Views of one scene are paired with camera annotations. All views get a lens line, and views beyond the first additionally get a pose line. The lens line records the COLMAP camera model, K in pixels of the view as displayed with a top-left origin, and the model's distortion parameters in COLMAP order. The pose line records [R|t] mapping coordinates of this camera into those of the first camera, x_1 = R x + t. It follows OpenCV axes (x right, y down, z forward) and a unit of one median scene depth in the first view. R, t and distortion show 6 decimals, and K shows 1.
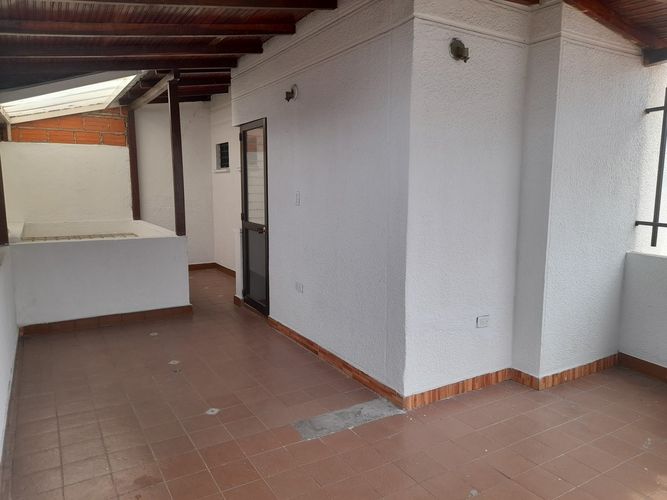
lens RADIAL K [[485.7, 0, 343.5], [0, 485.7, 249.6], [0, 0, 1]] dist [0.057800, -0.004630]
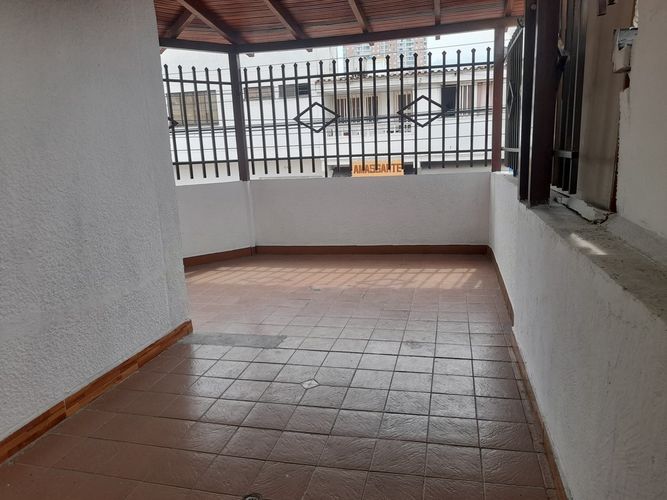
lens RADIAL K [[479.9, 0, 331.0], [0, 479.9, 243.5], [0, 0, 1]] dist [0.174021, -0.000966]
pose [[-0.693001, -0.112138, 0.712162, -0.786087], [0.136951, 0.949365, 0.282755, -0.113426], [-0.707809, 0.293481, -0.642554, 1.328170]]
